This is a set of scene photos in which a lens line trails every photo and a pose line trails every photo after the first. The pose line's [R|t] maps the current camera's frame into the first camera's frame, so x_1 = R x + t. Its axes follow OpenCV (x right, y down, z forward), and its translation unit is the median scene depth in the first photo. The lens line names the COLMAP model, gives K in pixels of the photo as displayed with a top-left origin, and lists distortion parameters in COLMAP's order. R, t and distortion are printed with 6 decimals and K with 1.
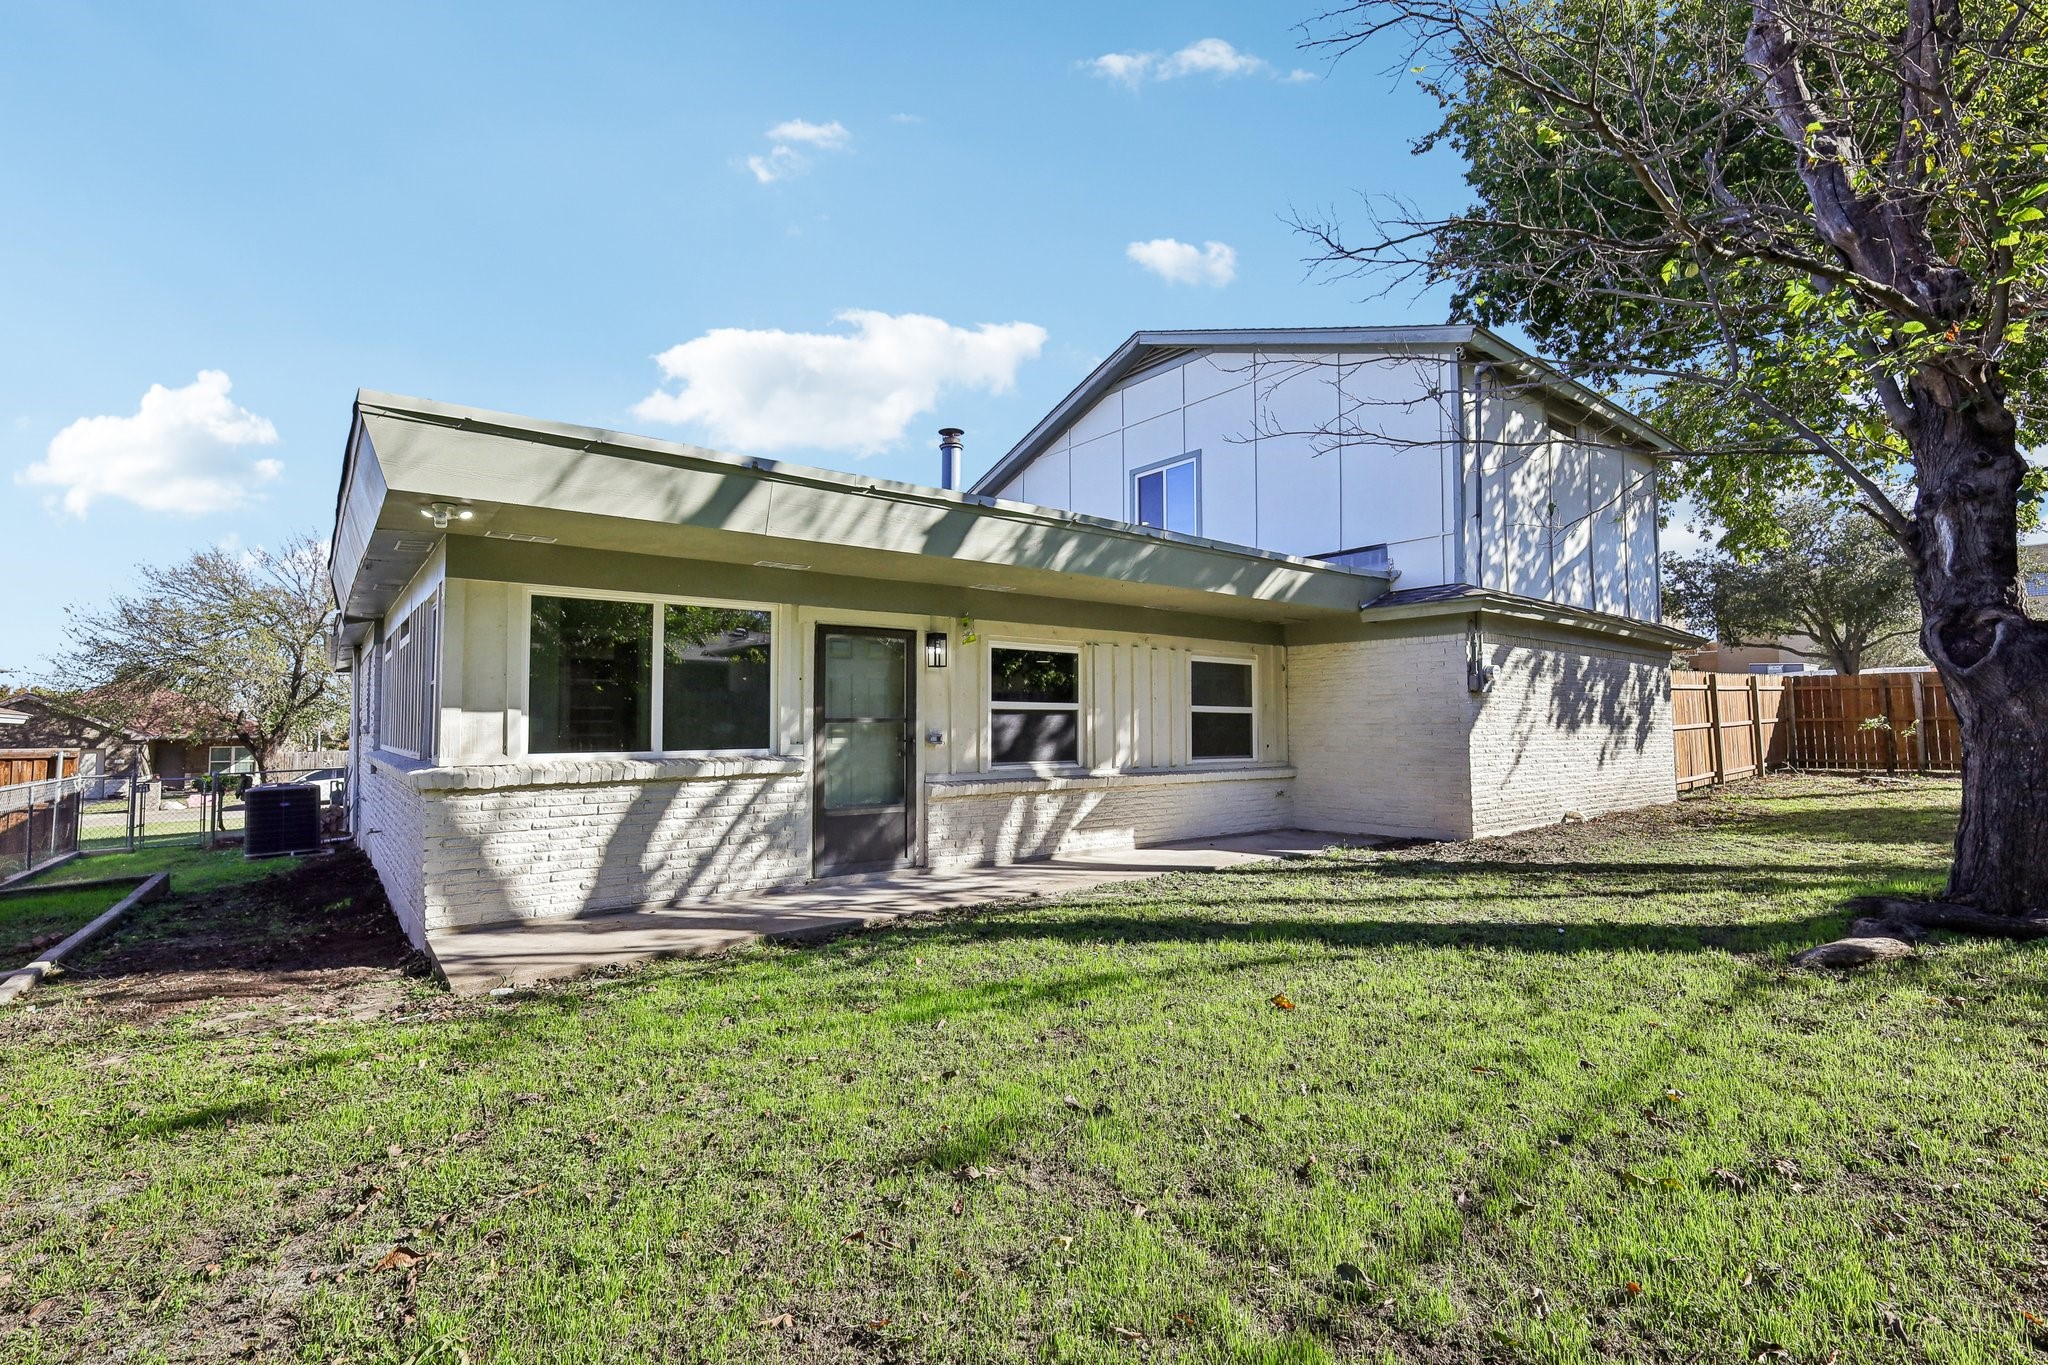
lens RADIAL K [[919.1, 0, 1041.2], [0, 919.1, 684.9], [0, 0, 1]] dist [0.001905, -0.000011]
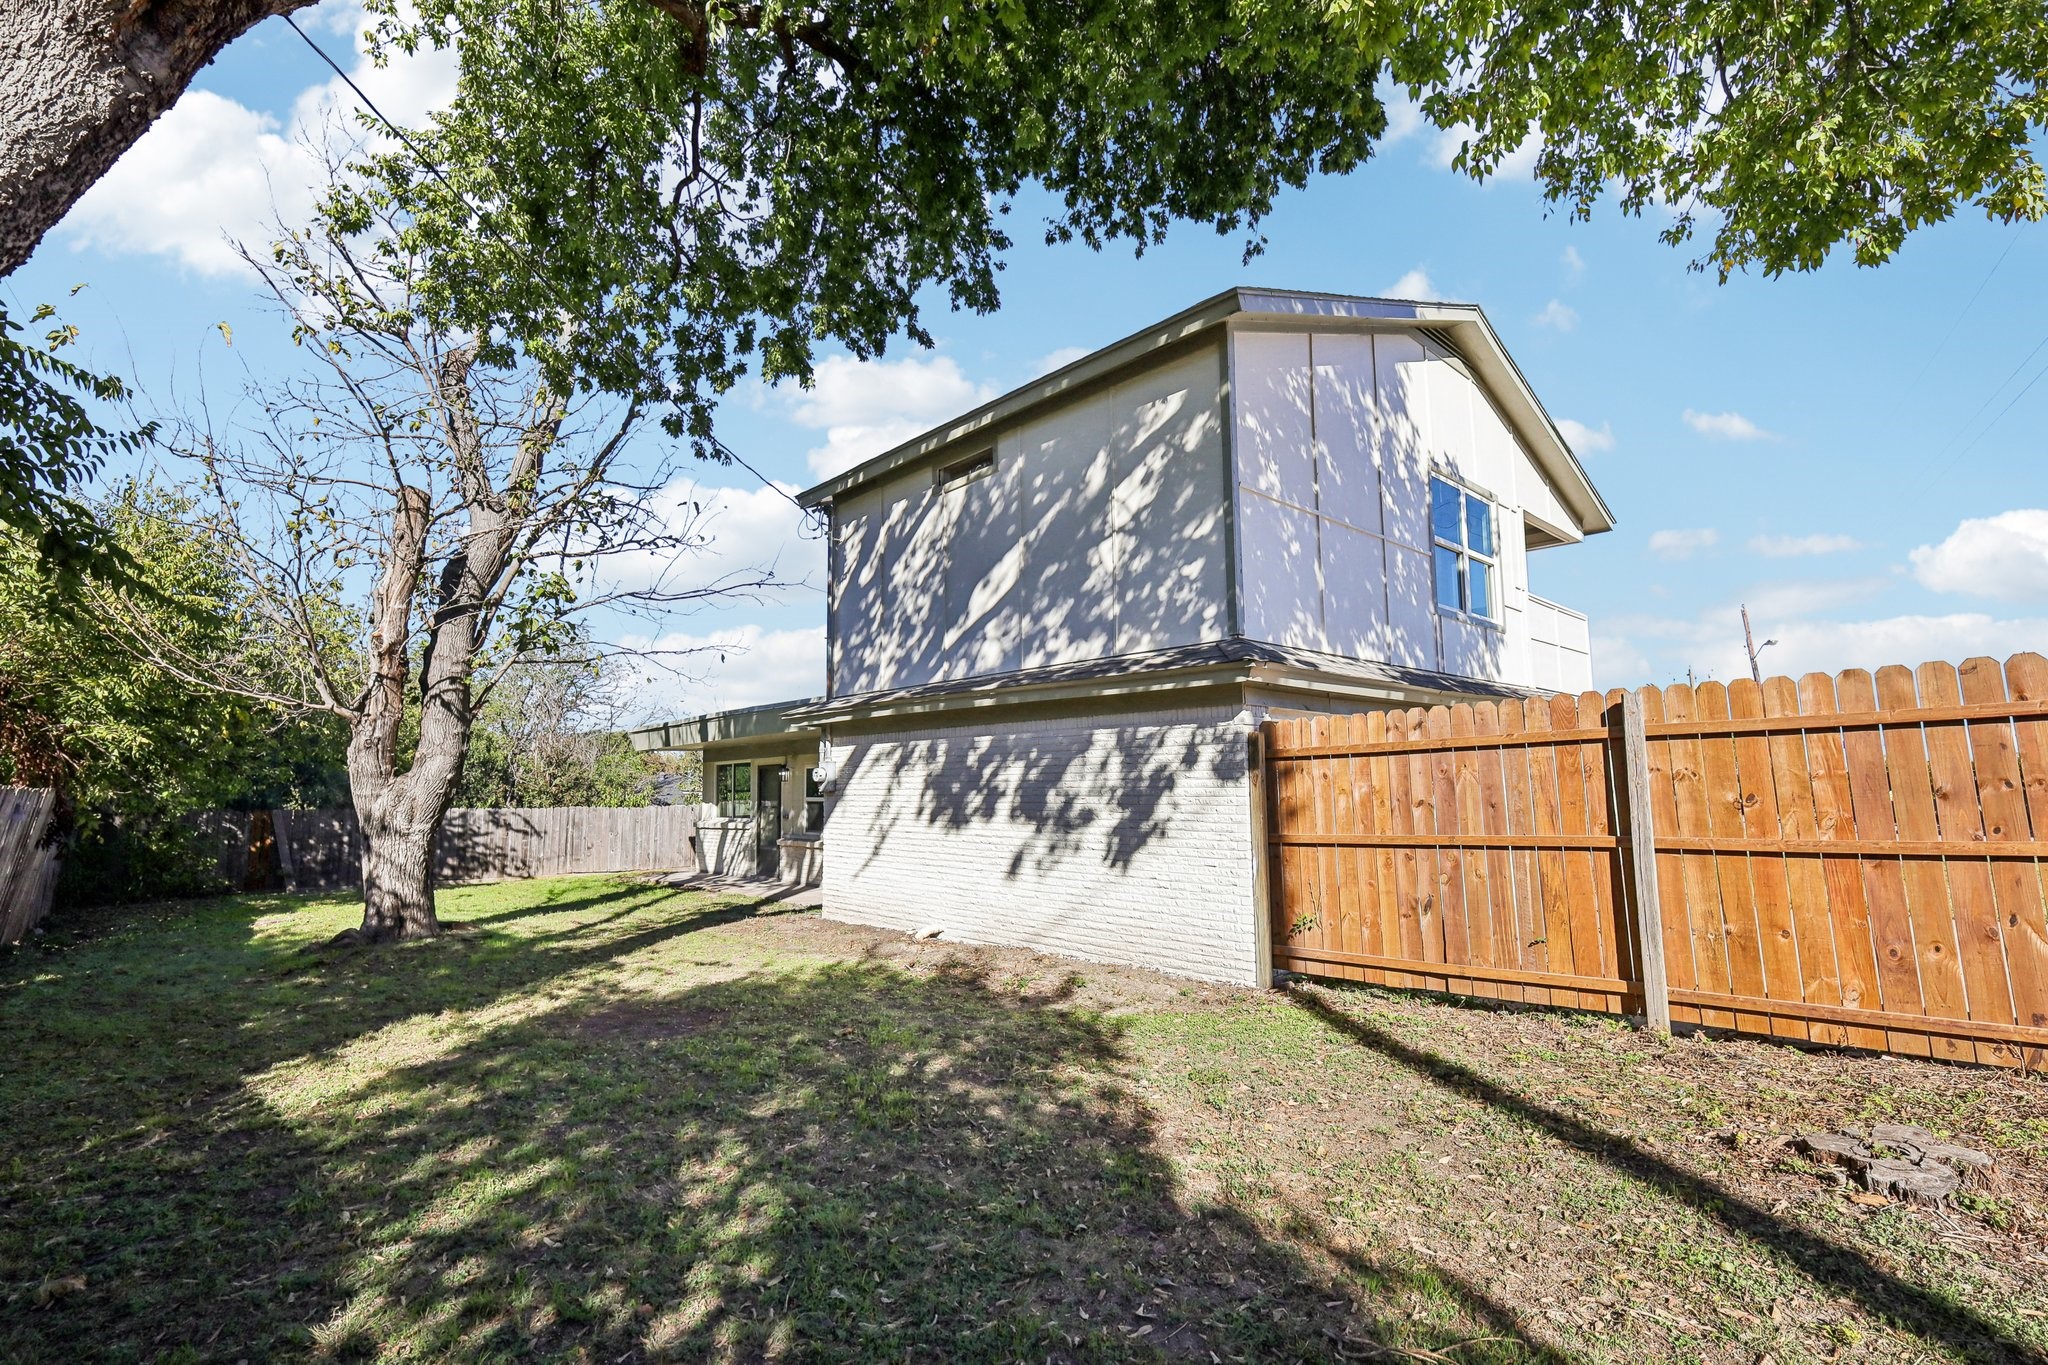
lens RADIAL K [[919.1, 0, 1041.2], [0, 919.1, 684.9], [0, 0, 1]] dist [0.001905, -0.000011]
pose [[0.077972, -0.107230, -0.991172, 1.455978], [0.065718, 0.992589, -0.102214, 0.011619], [0.994787, -0.057168, 0.084442, 1.034399]]
